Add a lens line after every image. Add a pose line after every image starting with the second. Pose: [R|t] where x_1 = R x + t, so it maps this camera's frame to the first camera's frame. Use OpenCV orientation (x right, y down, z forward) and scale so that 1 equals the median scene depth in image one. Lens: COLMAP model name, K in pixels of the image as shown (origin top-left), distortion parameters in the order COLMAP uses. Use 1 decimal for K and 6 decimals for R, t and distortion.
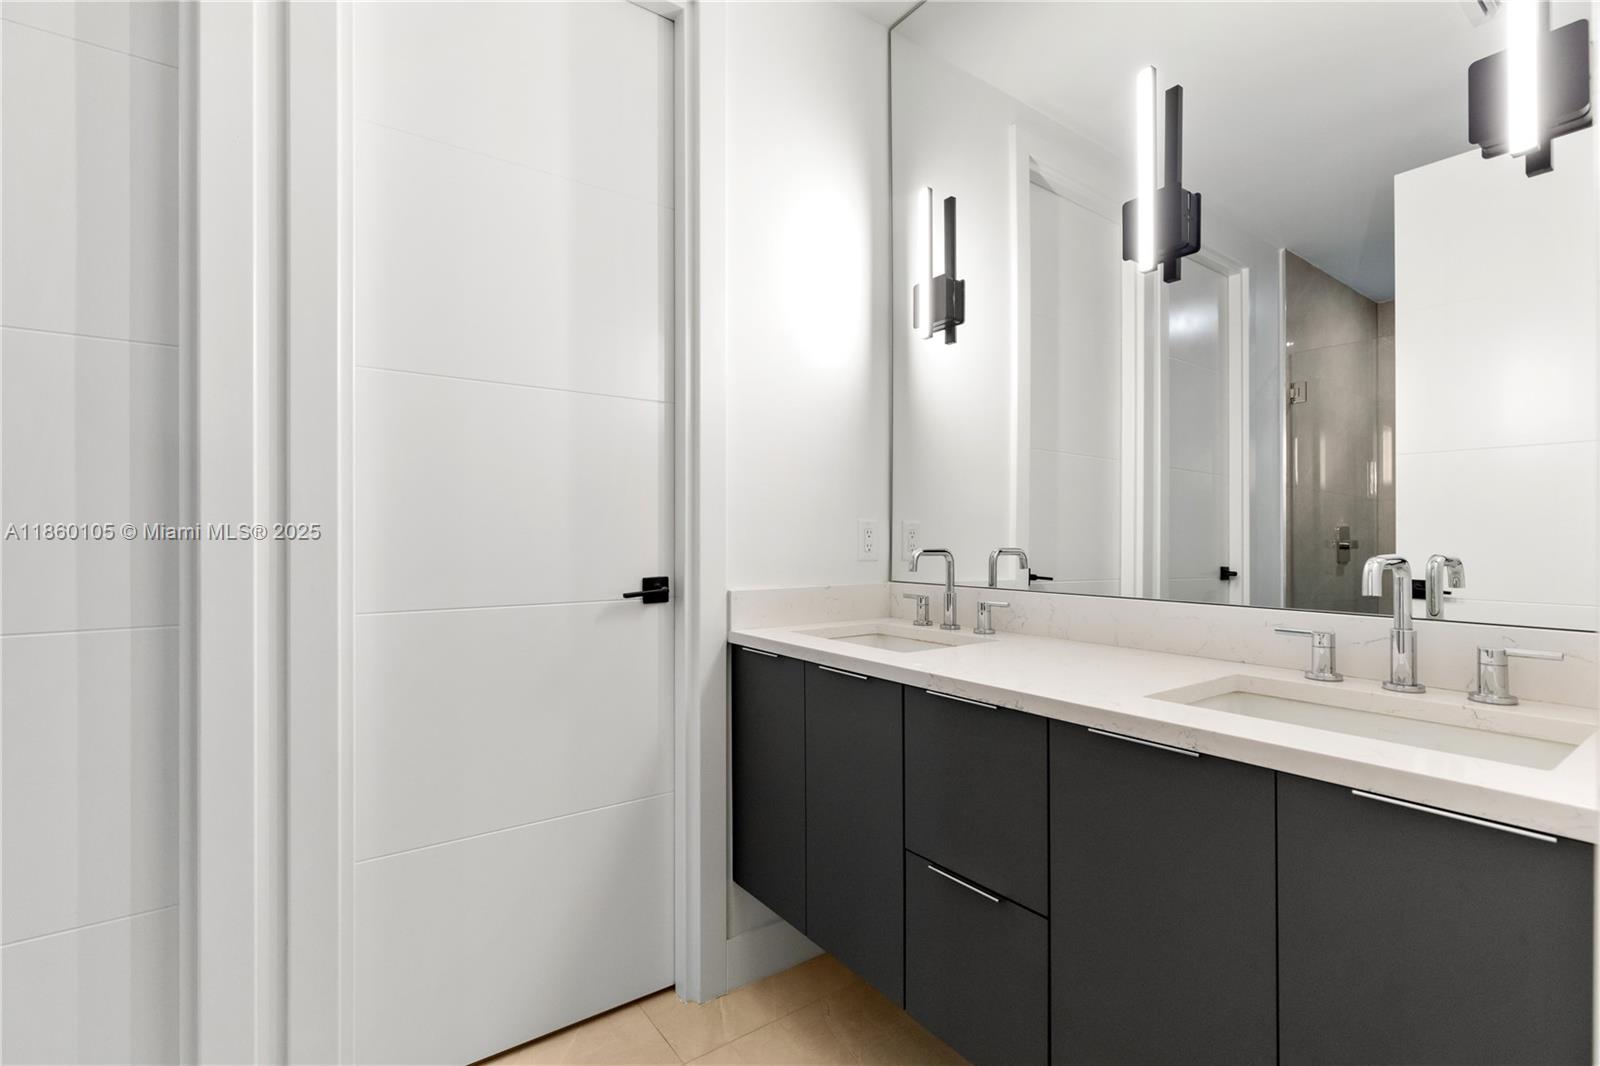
lens RADIAL K [[722.2, 0, 800.0], [0, 722.2, 534.5], [0, 0, 1]] dist [-0.005446, -0.000997]
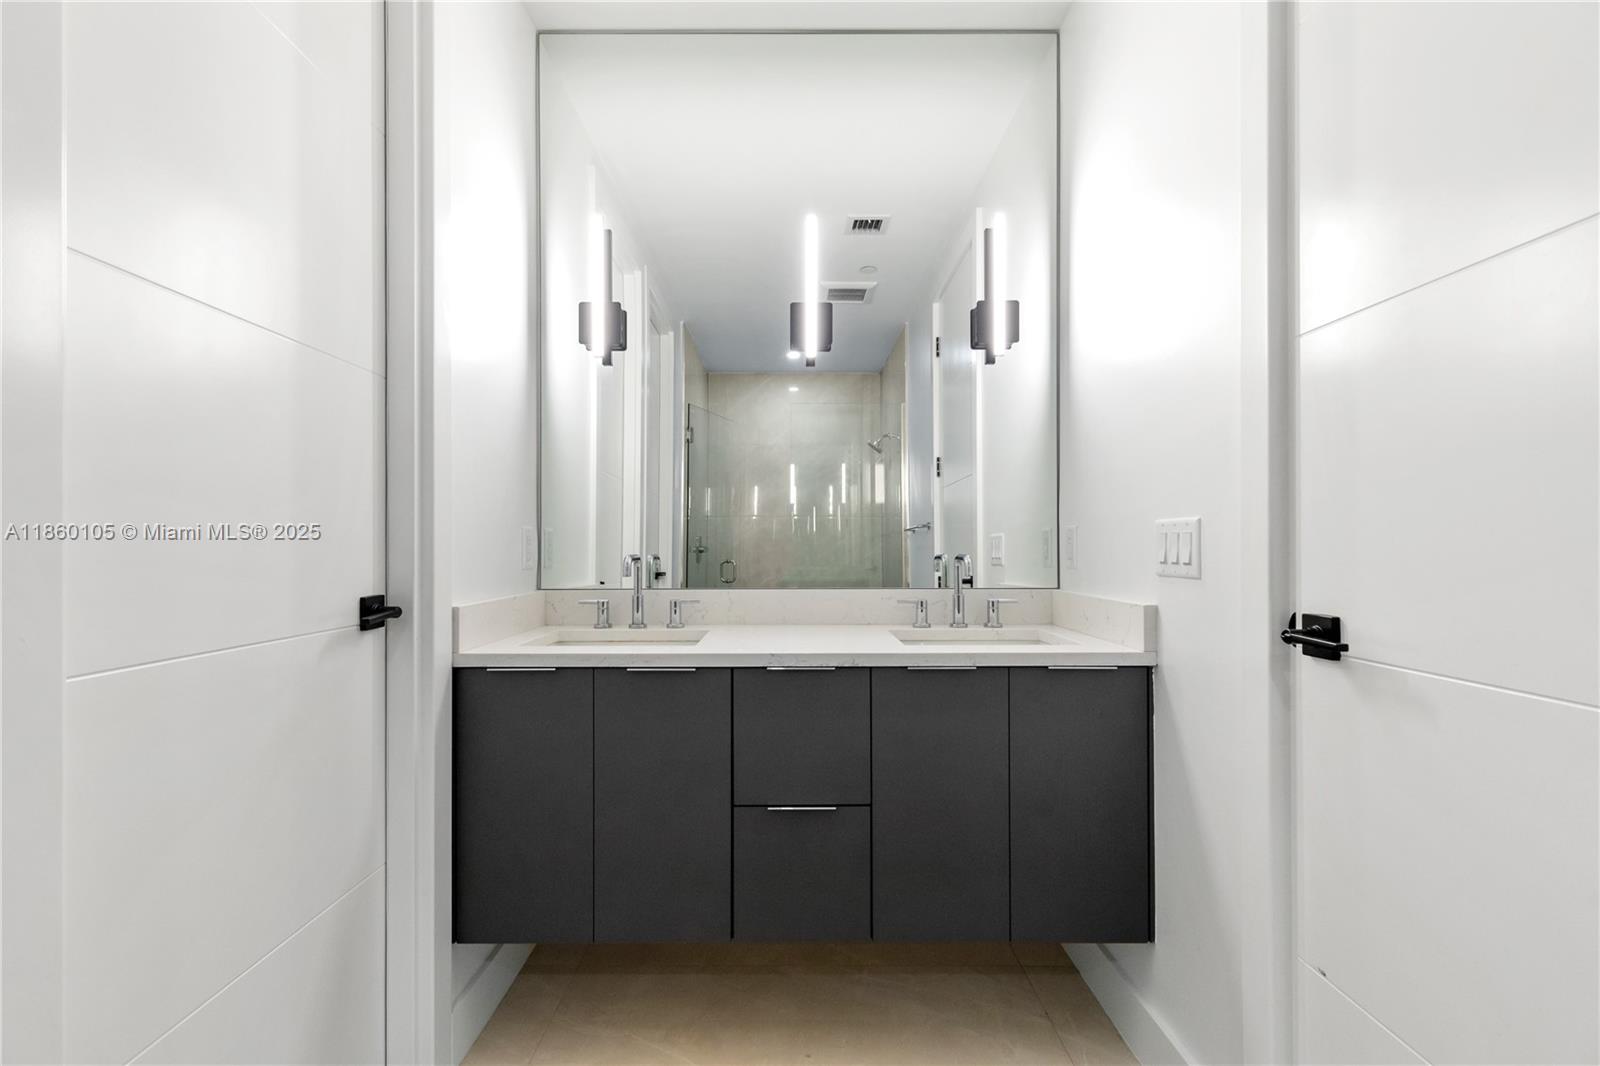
lens RADIAL K [[722.2, 0, 802.3], [0, 722.2, 538.4], [0, 0, 1]] dist [-0.005446, -0.000997]
pose [[0.579001, 0.005031, 0.815311, -0.567110], [-0.001106, 0.999985, -0.005385, -0.000215], [-0.815326, 0.002216, 0.578998, 0.159981]]
